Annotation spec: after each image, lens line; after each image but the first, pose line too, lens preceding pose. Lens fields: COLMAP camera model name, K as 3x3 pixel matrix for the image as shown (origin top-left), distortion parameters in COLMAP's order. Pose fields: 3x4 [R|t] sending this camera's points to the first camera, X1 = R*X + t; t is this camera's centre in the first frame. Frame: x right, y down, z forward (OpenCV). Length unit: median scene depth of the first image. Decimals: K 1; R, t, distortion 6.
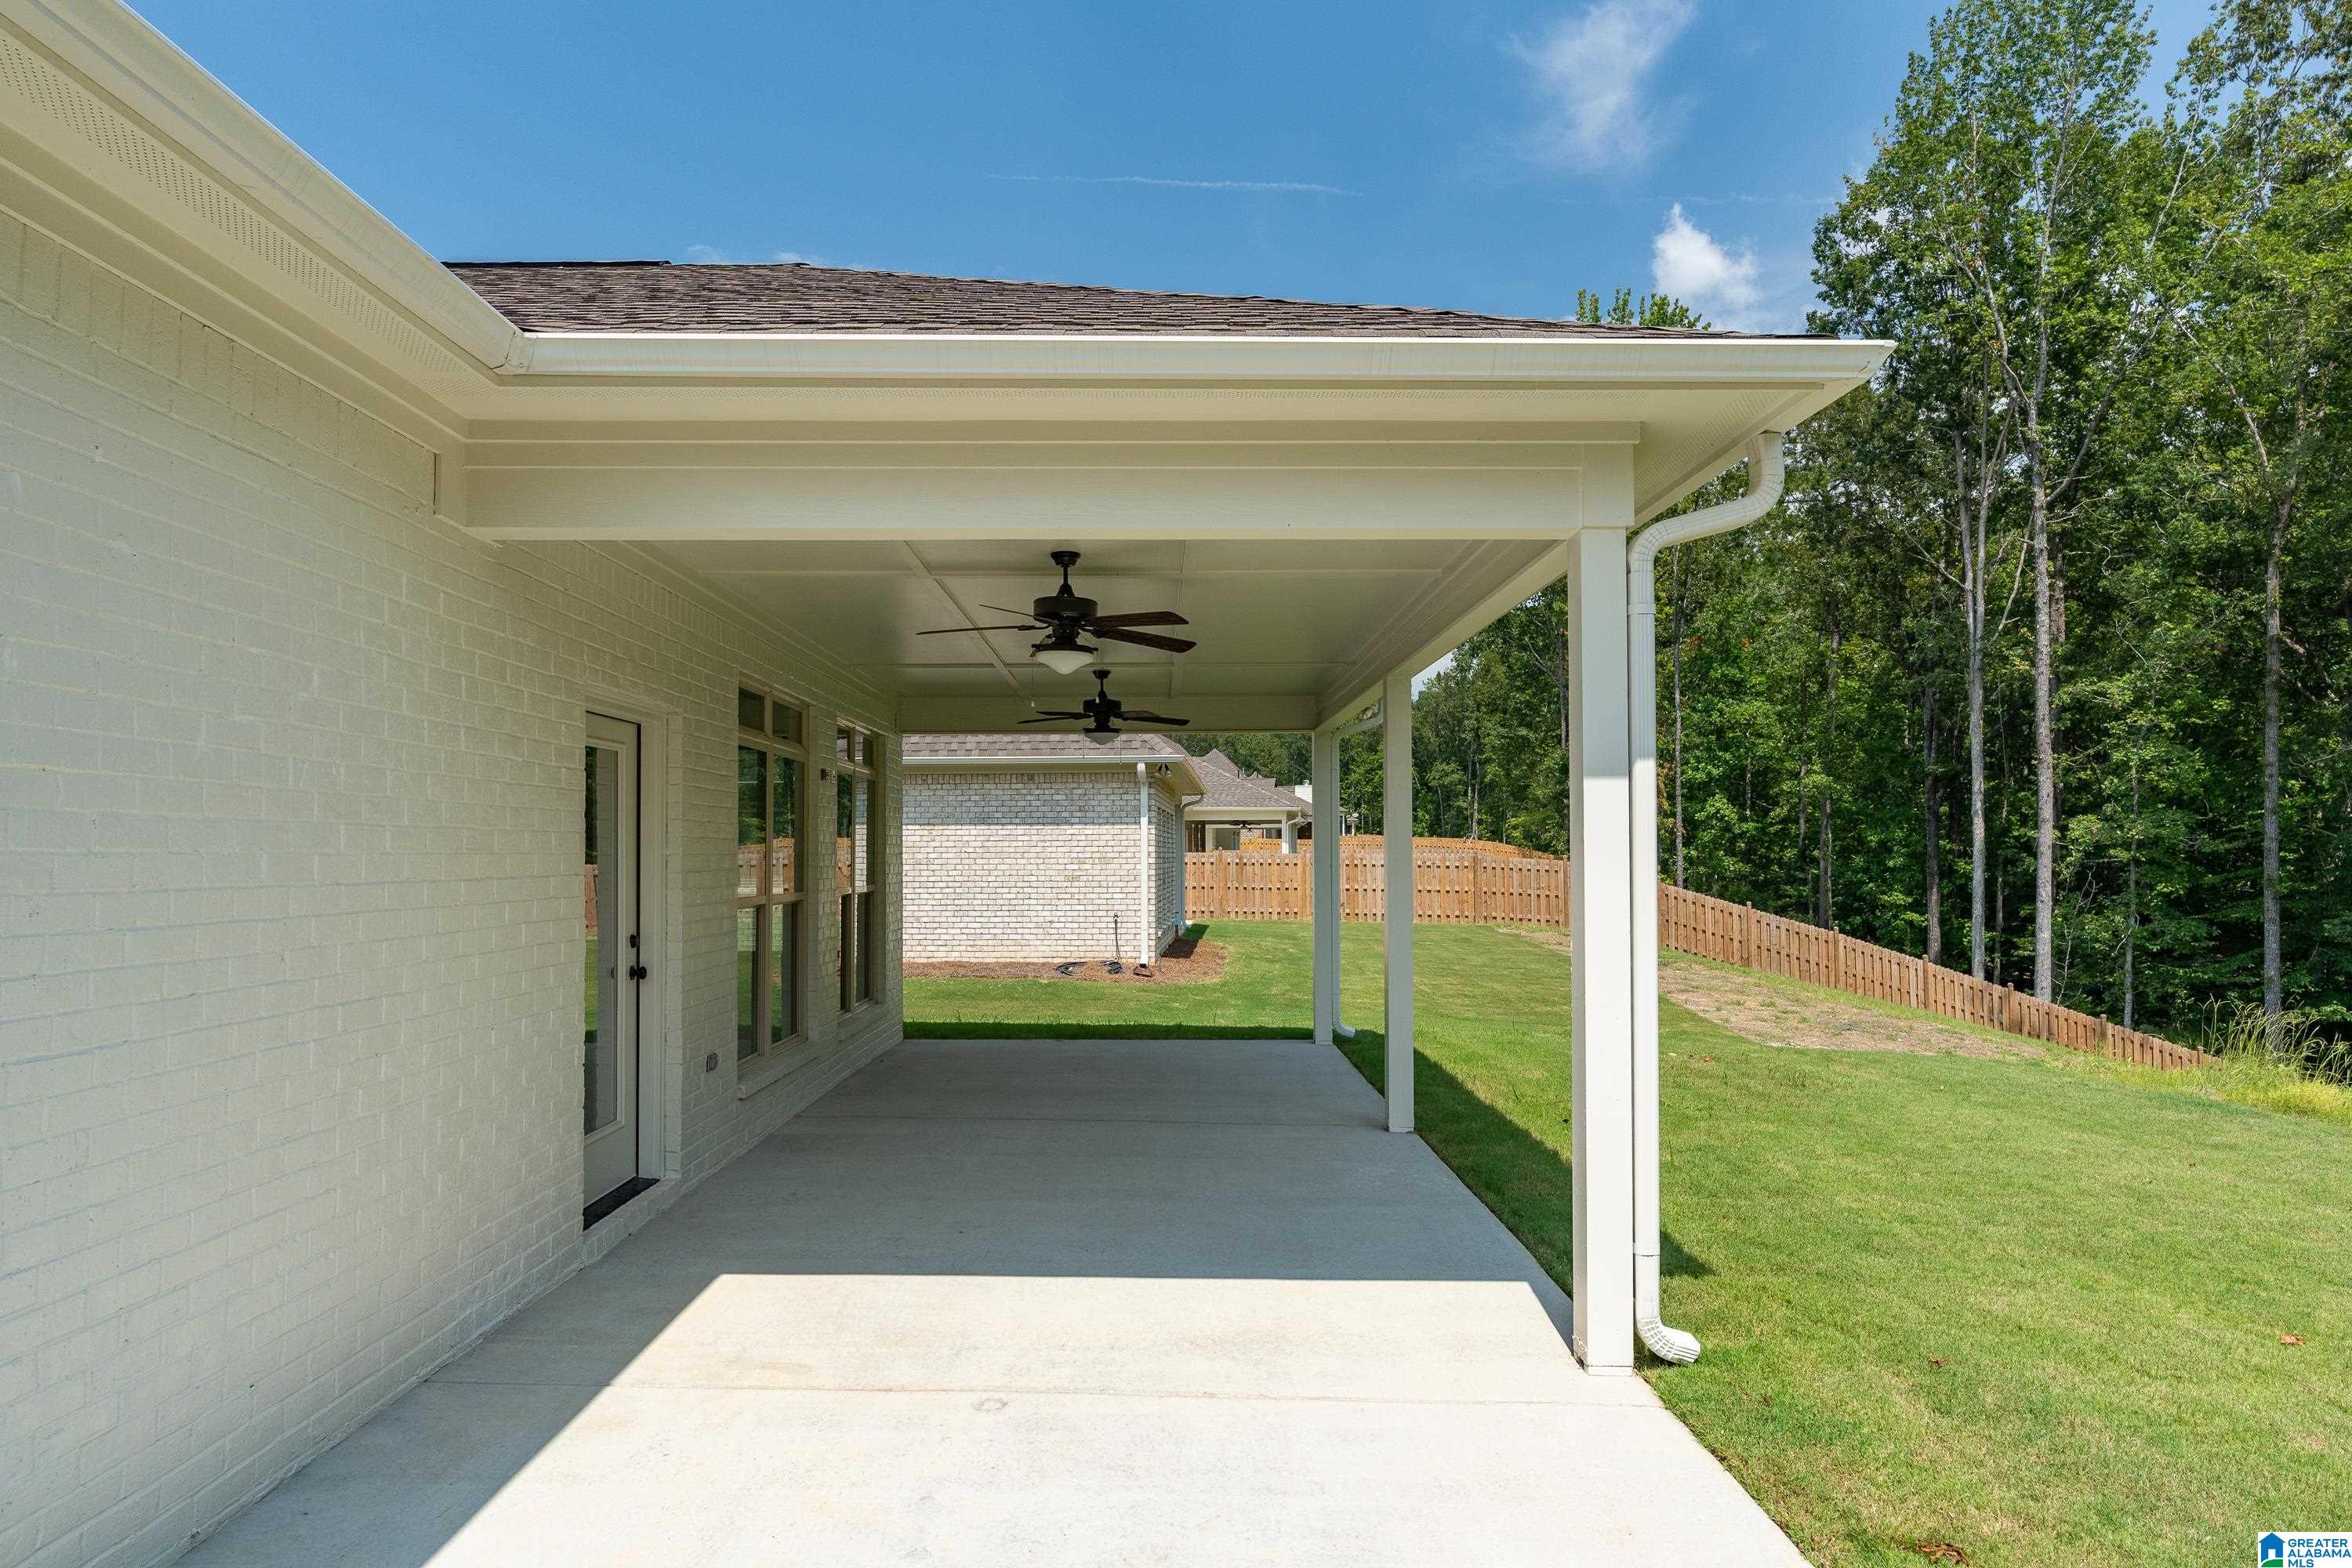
lens RADIAL K [[1341.9, 0, 1176.0], [0, 1341.9, 784.0], [0, 0, 1]] dist [-0.000224, -0.000613]
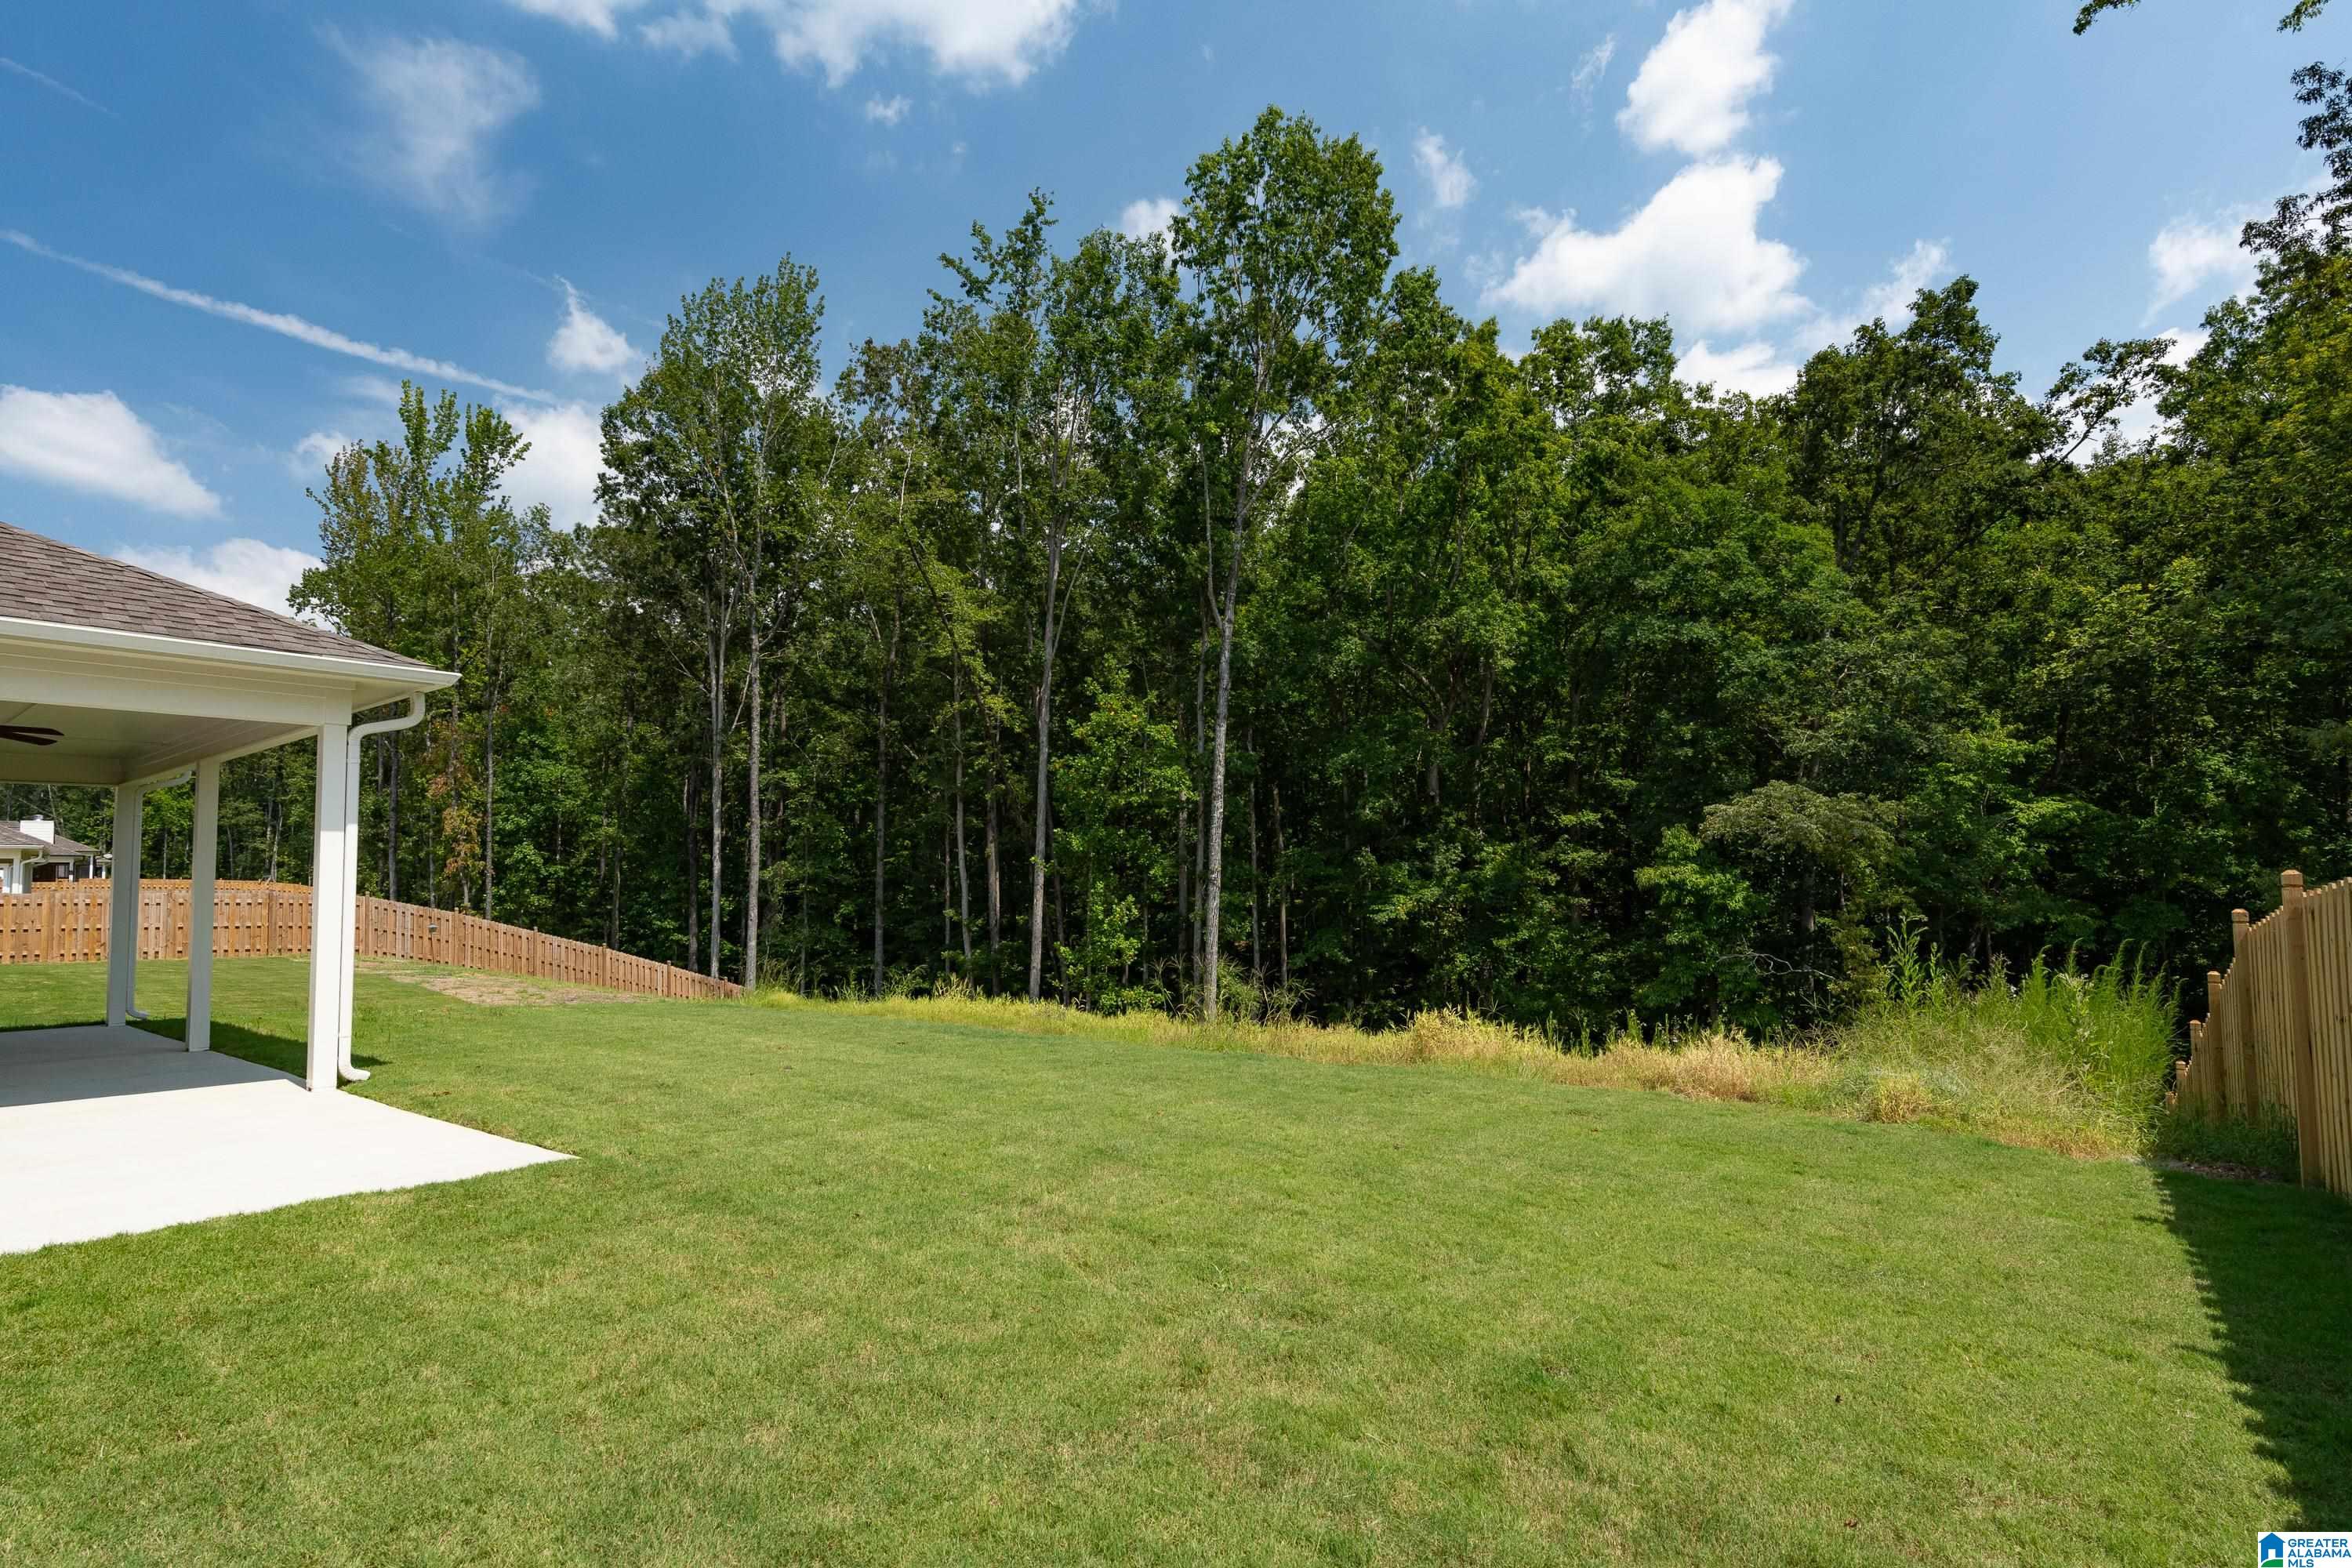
lens RADIAL K [[1189.6, 0, 1174.1], [0, 1189.6, 833.3], [0, 0, 1]] dist [-0.000527, -0.000283]
pose [[0.647739, 0.026069, 0.761416, -0.036024], [-0.025835, 0.999591, -0.012246, -0.001713], [-0.761424, -0.011738, 0.648148, -0.173652]]
